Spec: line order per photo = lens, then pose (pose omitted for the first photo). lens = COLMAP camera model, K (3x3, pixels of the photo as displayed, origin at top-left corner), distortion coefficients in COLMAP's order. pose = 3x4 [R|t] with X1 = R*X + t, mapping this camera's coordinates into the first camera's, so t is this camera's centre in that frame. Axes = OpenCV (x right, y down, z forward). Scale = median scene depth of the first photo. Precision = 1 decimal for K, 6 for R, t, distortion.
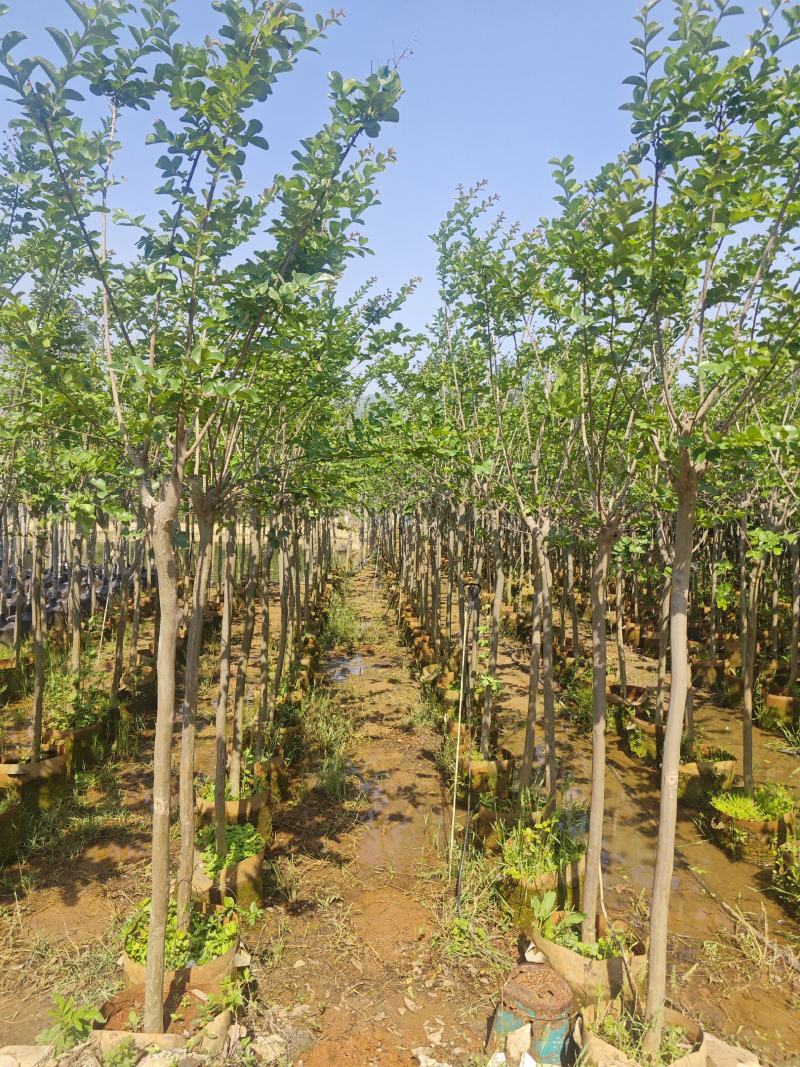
lens RADIAL K [[694.2, 0, 517.6], [0, 694.2, 532.9], [0, 0, 1]] dist [-0.036760, 0.006403]
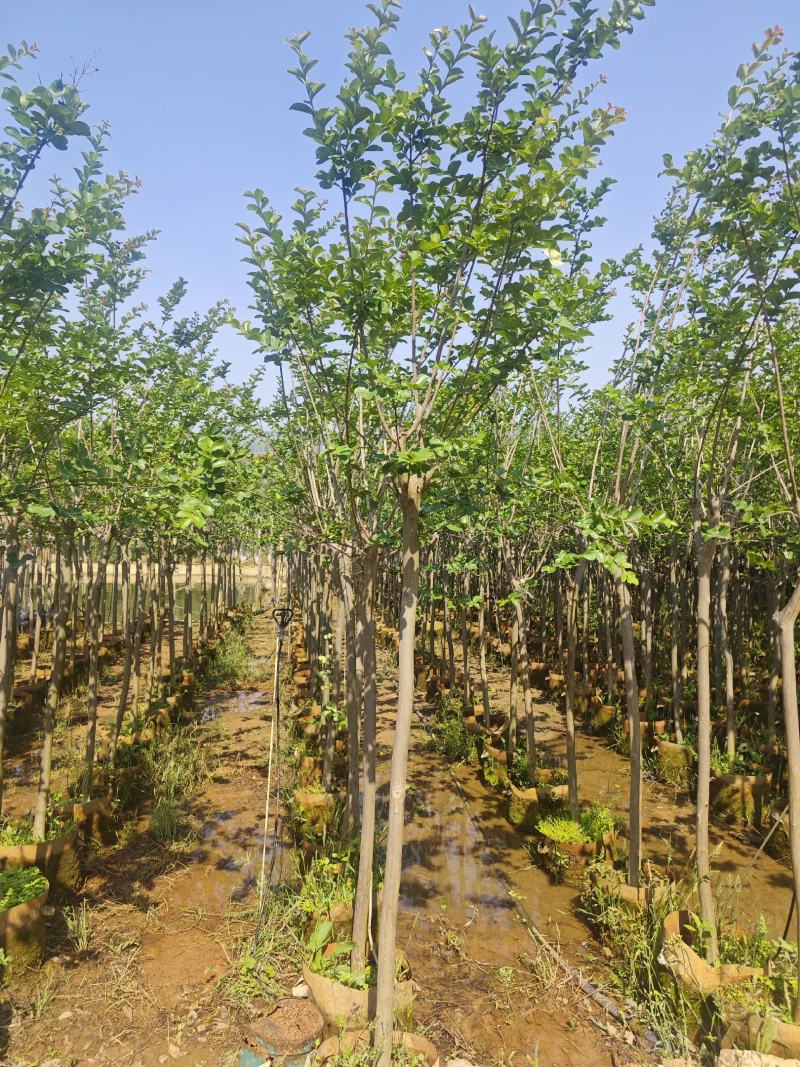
lens RADIAL K [[694.2, 0, 517.6], [0, 694.2, 532.9], [0, 0, 1]] dist [-0.036760, 0.006403]
pose [[0.995062, -0.005527, 0.099101, 0.158710], [0.010686, 0.998610, -0.051604, 0.018928], [-0.098678, 0.052408, 0.993738, -0.010674]]
